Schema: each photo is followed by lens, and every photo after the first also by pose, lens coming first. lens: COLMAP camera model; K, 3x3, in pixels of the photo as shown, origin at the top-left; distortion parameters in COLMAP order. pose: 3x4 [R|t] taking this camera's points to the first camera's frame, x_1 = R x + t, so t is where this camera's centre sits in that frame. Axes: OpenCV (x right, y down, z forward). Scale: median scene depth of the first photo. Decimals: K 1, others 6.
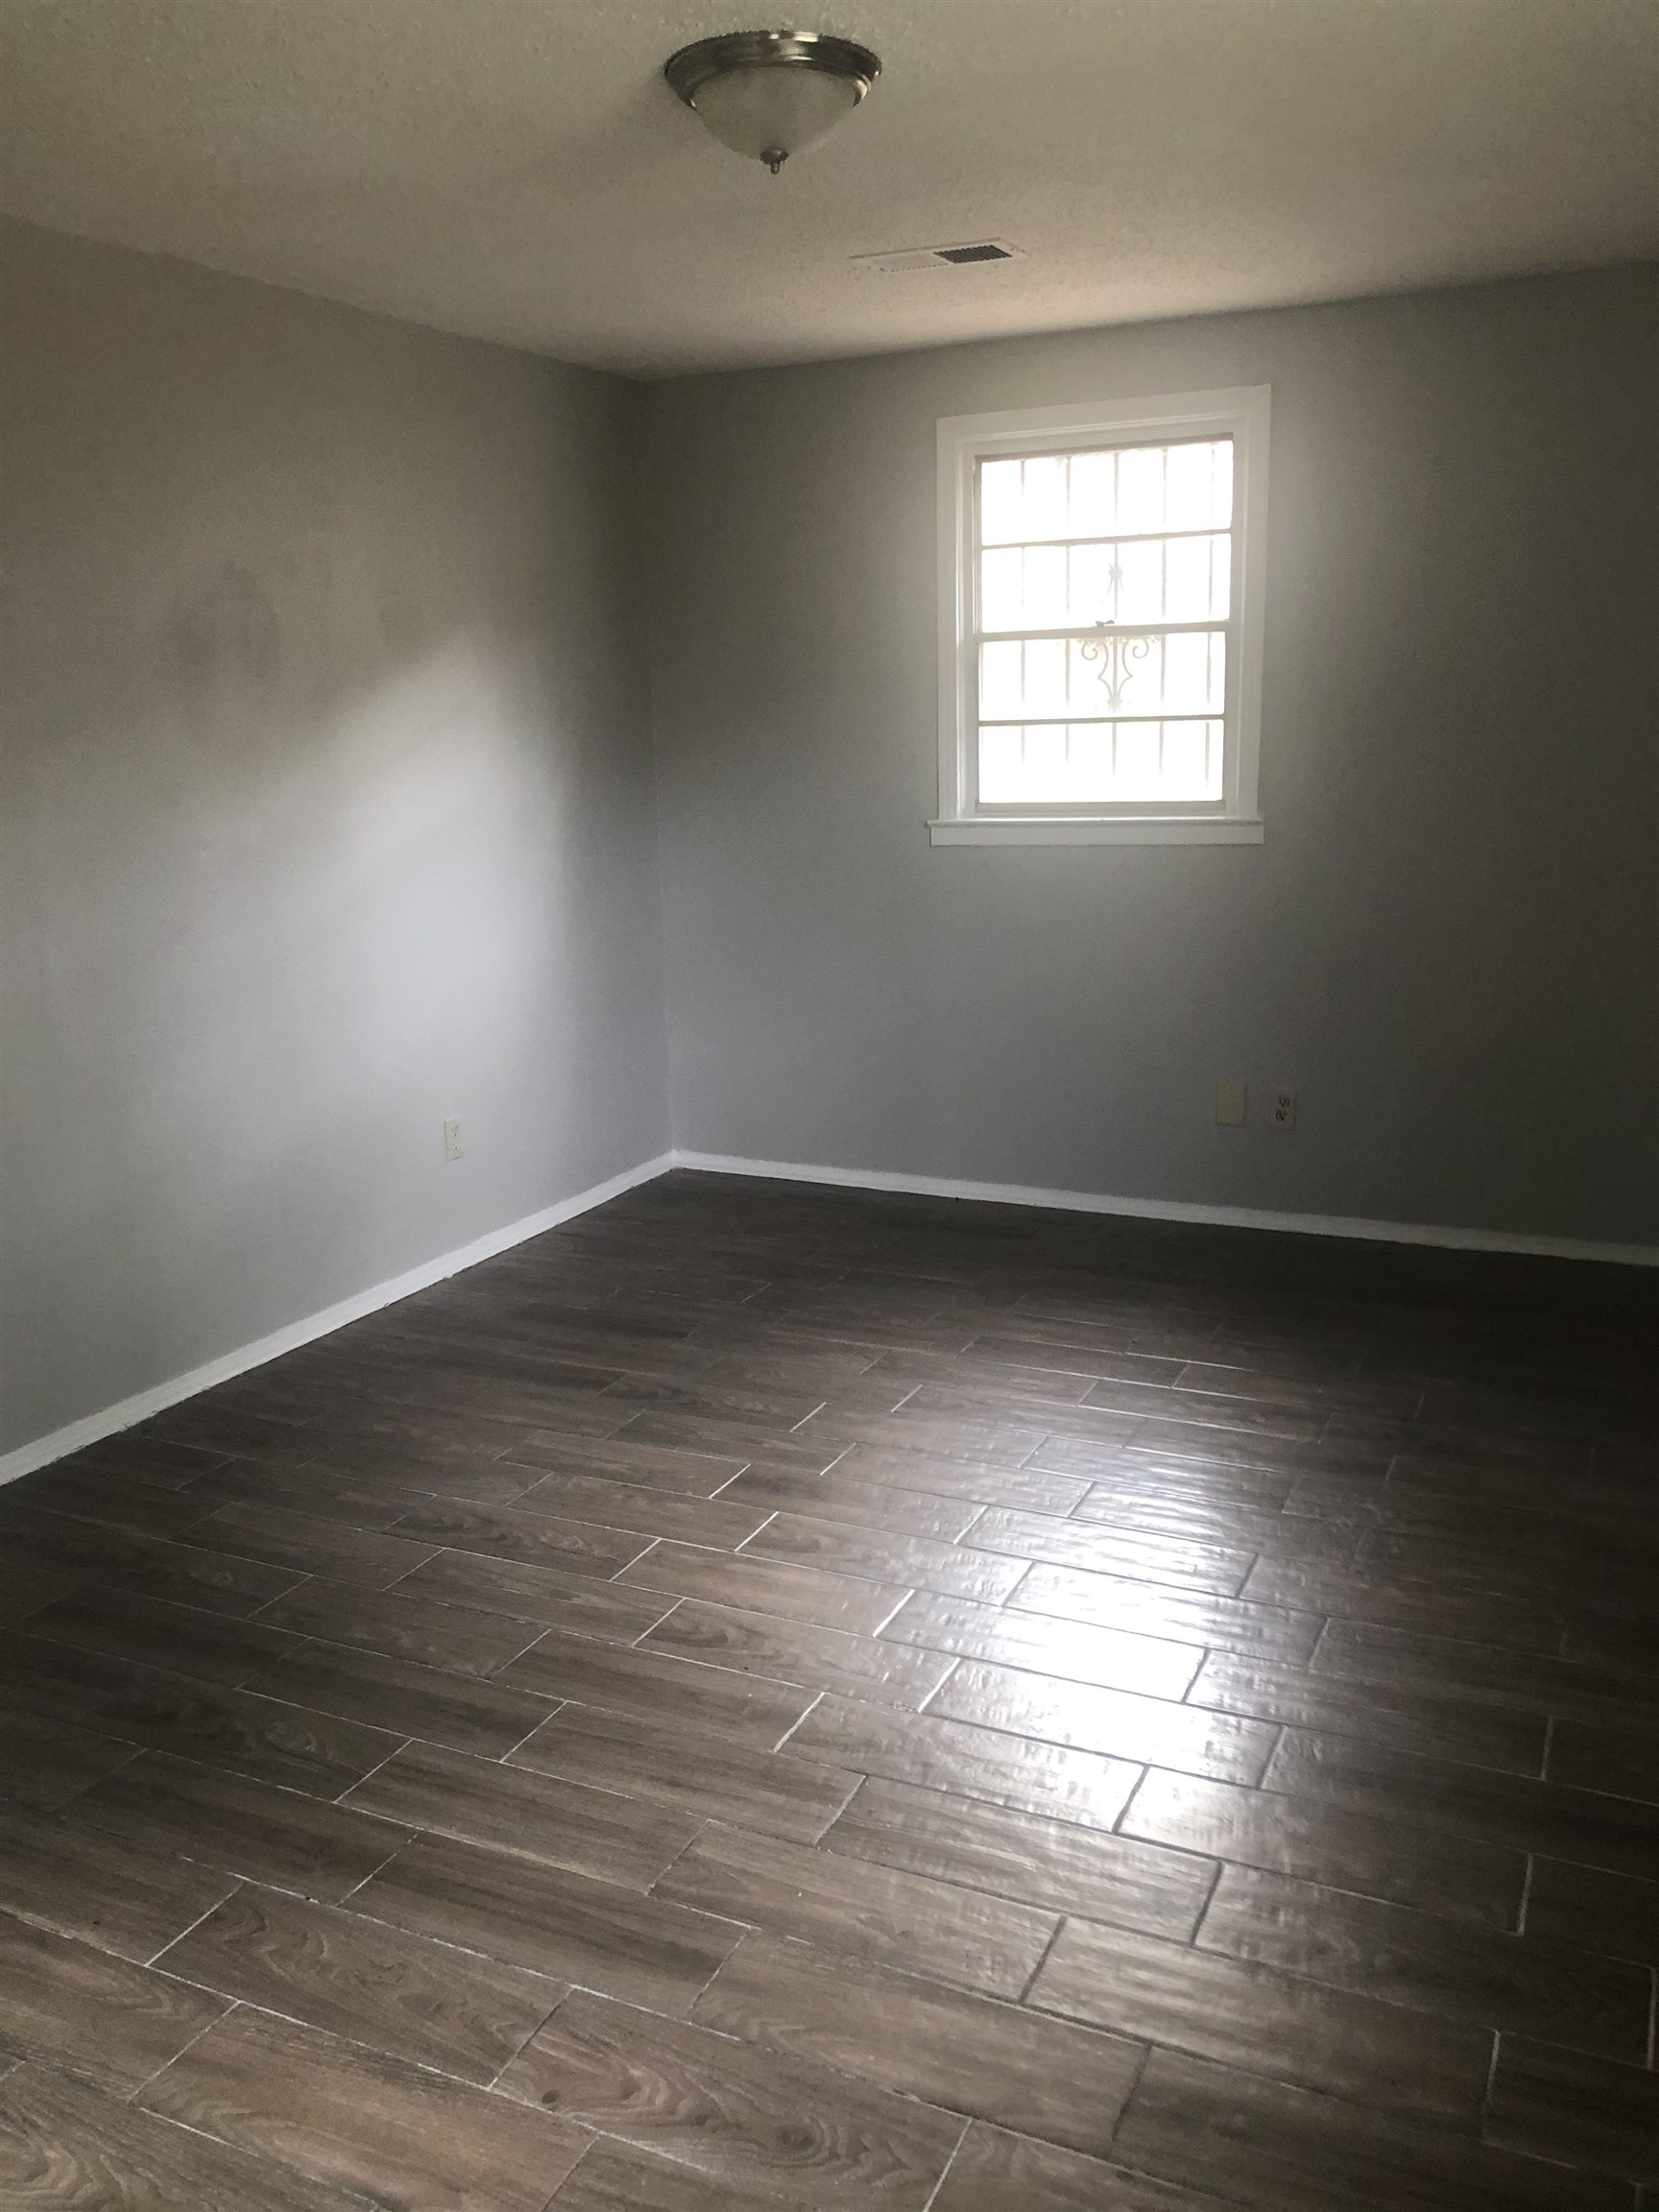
lens RADIAL K [[1812.9, 0, 829.5], [0, 1812.9, 1106.0], [0, 0, 1]] dist [-0.004821, -0.002702]
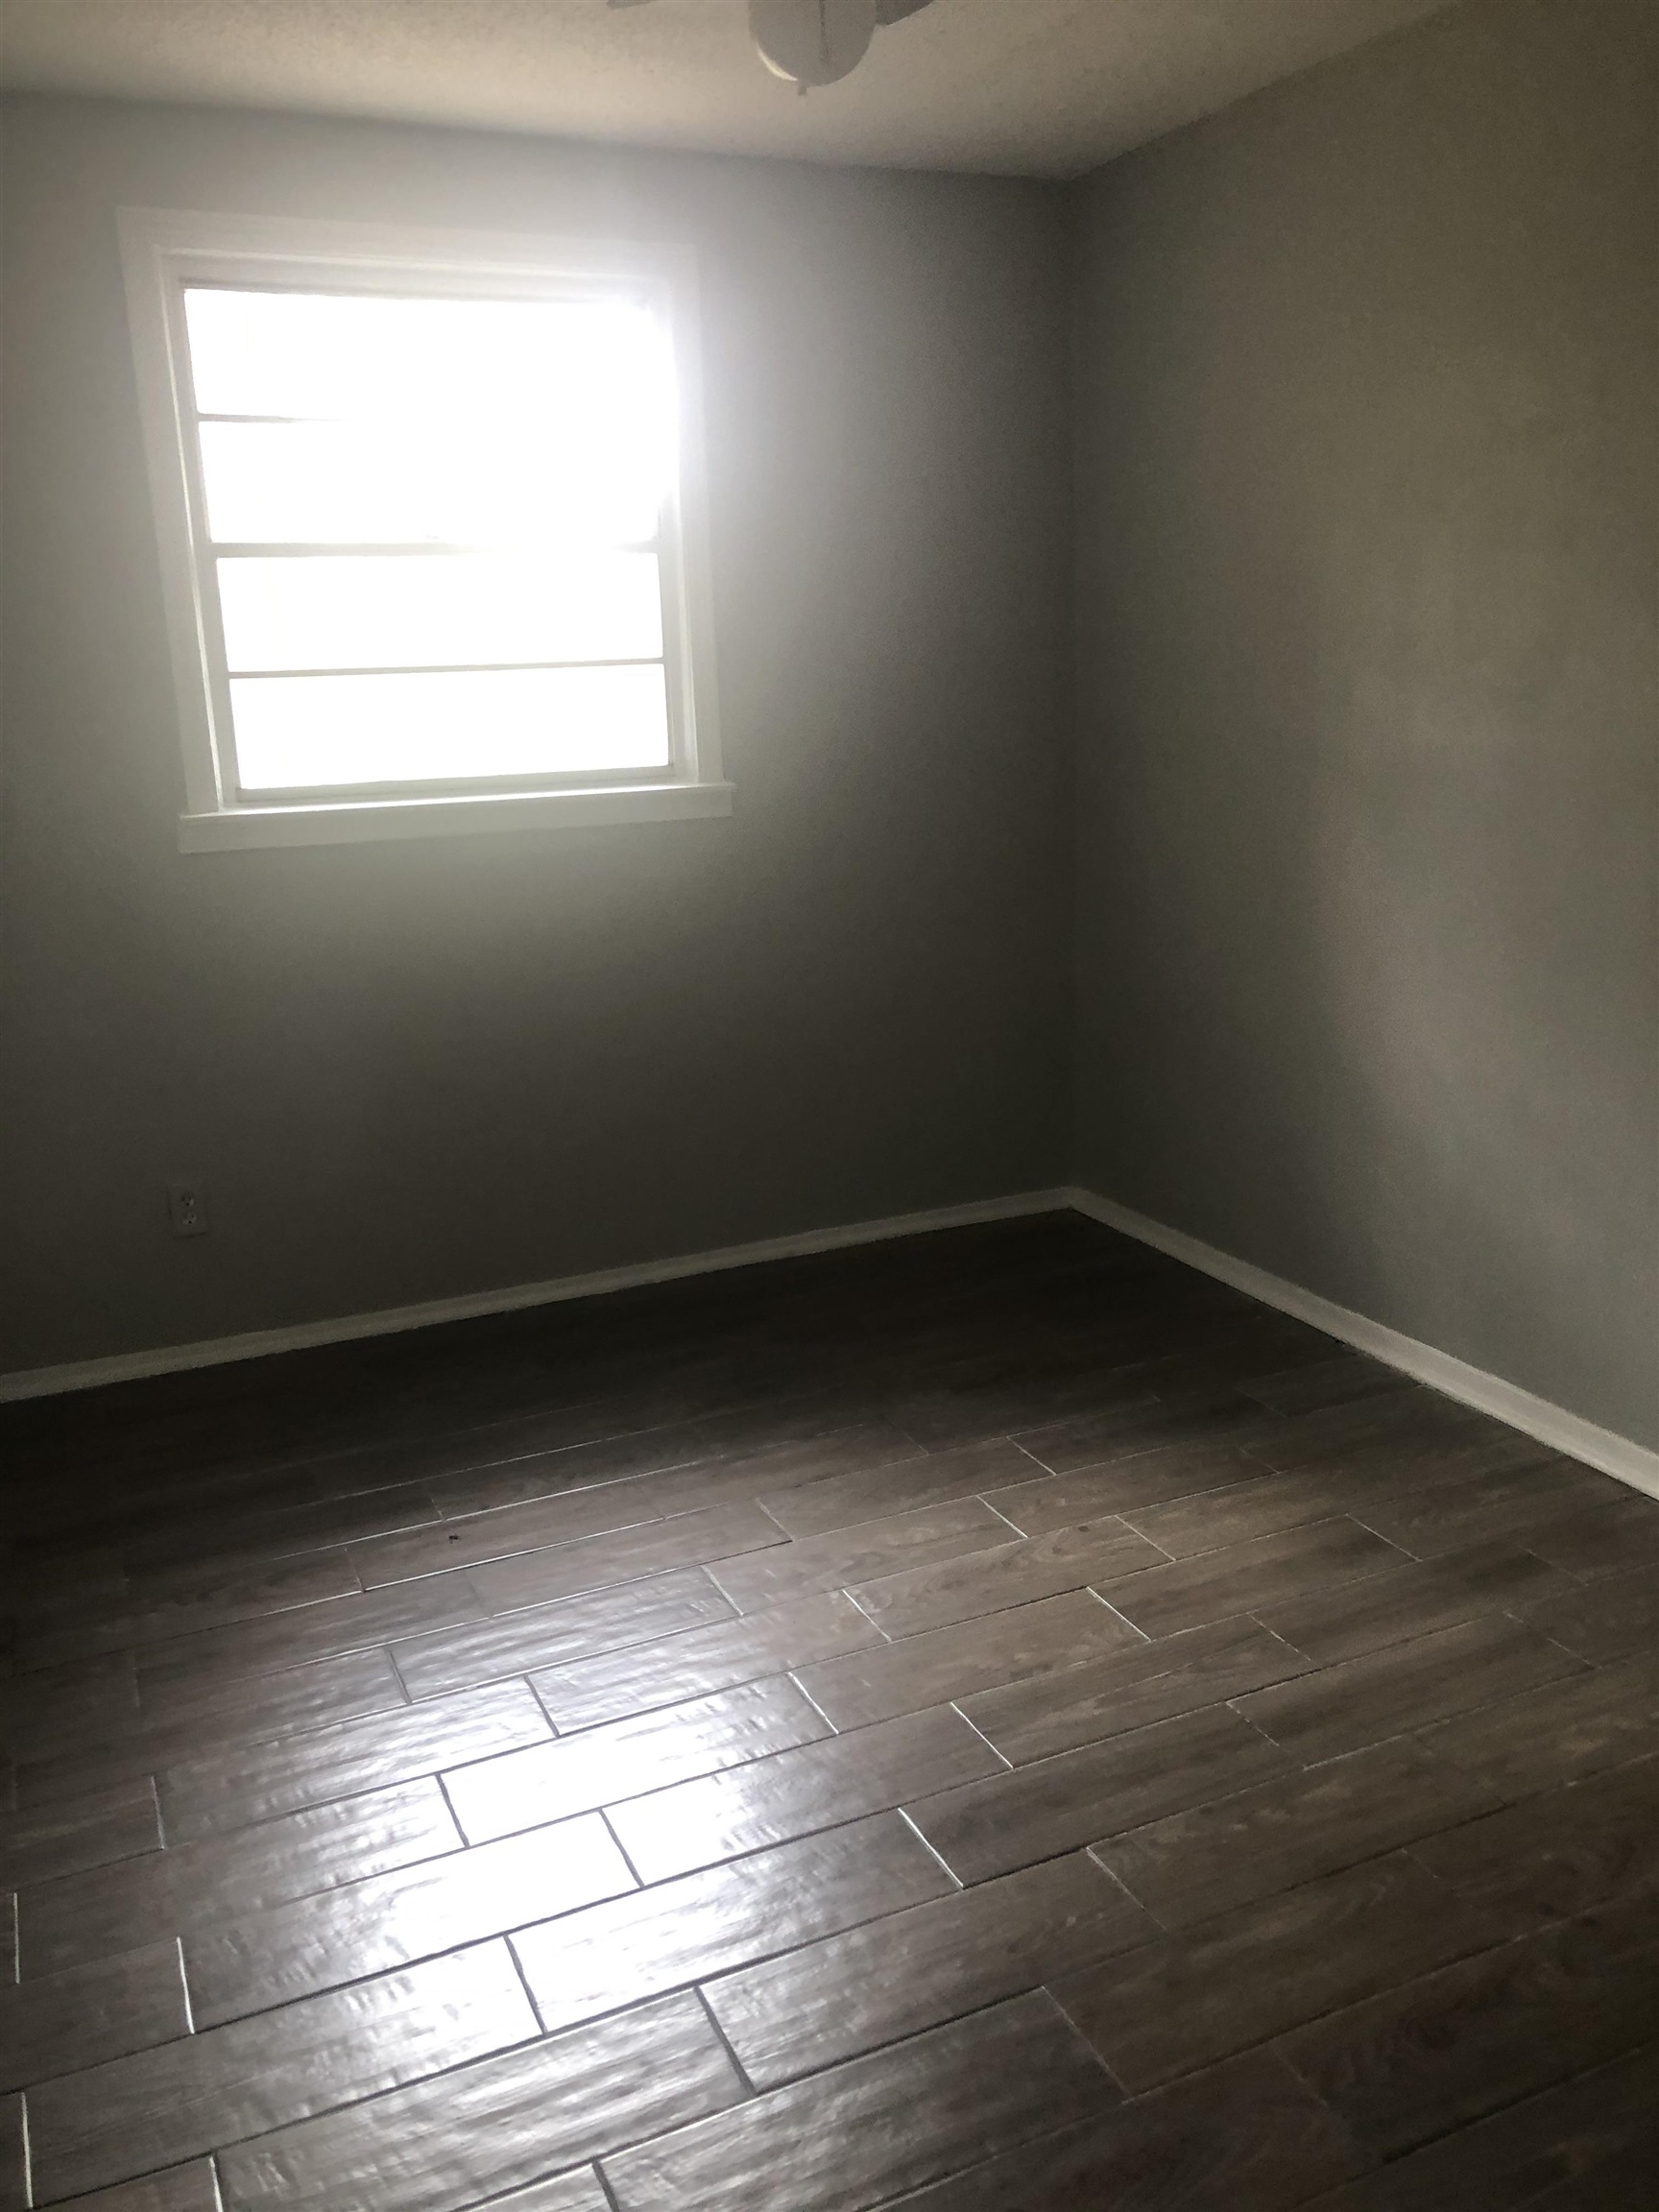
lens RADIAL K [[1812.9, 0, 829.5], [0, 1812.9, 1106.0], [0, 0, 1]] dist [-0.004821, -0.002702]
pose [[0.623567, -0.201247, 0.755423, -0.330149], [0.175008, 0.977709, 0.116003, -0.090052], [-0.761929, 0.059869, 0.644887, 0.388273]]
